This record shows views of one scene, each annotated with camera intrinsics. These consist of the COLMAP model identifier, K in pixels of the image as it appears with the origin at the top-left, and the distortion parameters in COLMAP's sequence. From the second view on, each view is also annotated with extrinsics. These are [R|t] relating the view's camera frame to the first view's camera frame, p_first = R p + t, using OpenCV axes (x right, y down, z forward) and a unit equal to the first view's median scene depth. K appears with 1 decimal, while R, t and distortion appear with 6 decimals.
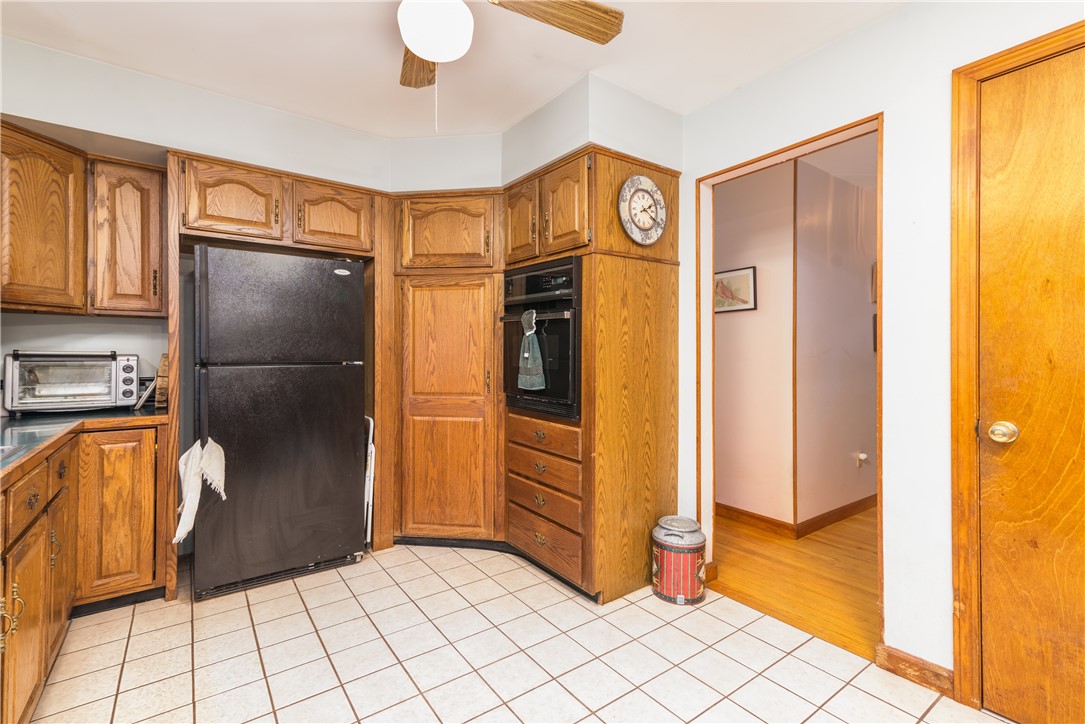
lens RADIAL K [[490.6, 0, 543.7], [0, 490.6, 353.8], [0, 0, 1]] dist [0.001943, 0.000290]
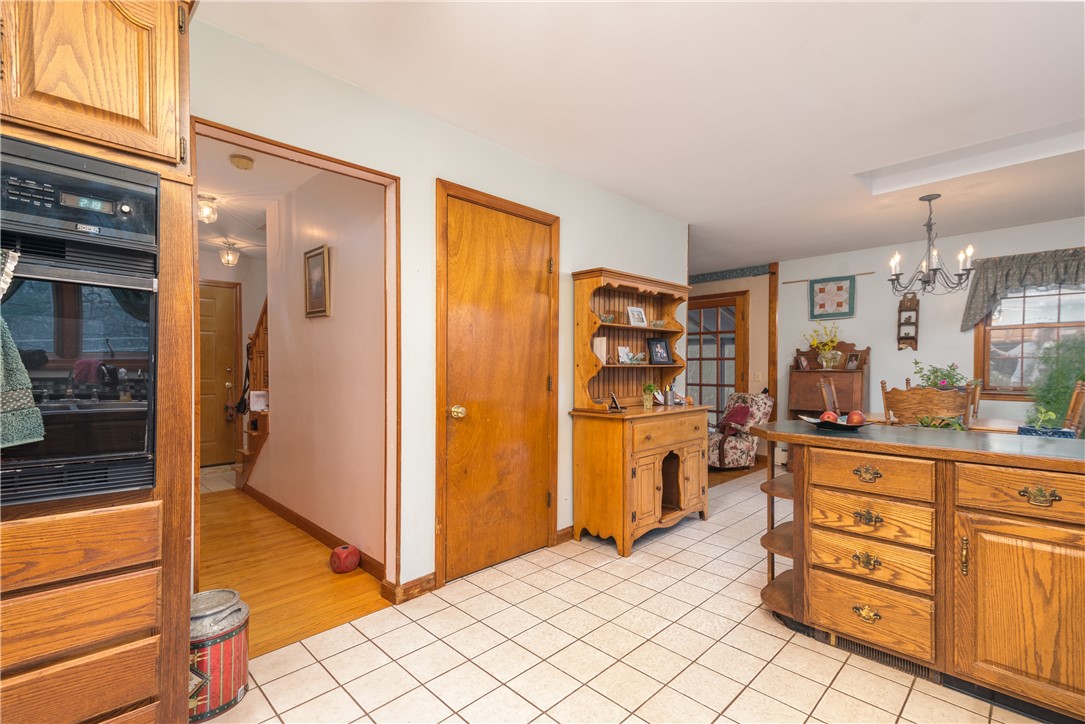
lens RADIAL K [[478.4, 0, 541.7], [0, 478.4, 373.1], [0, 0, 1]] dist [0.001838, 0.000258]
pose [[-0.154044, -0.012157, 0.987989, -0.685931], [-0.005864, 0.999918, 0.011389, 0.006933], [-0.988047, -0.004040, -0.154102, 0.906475]]
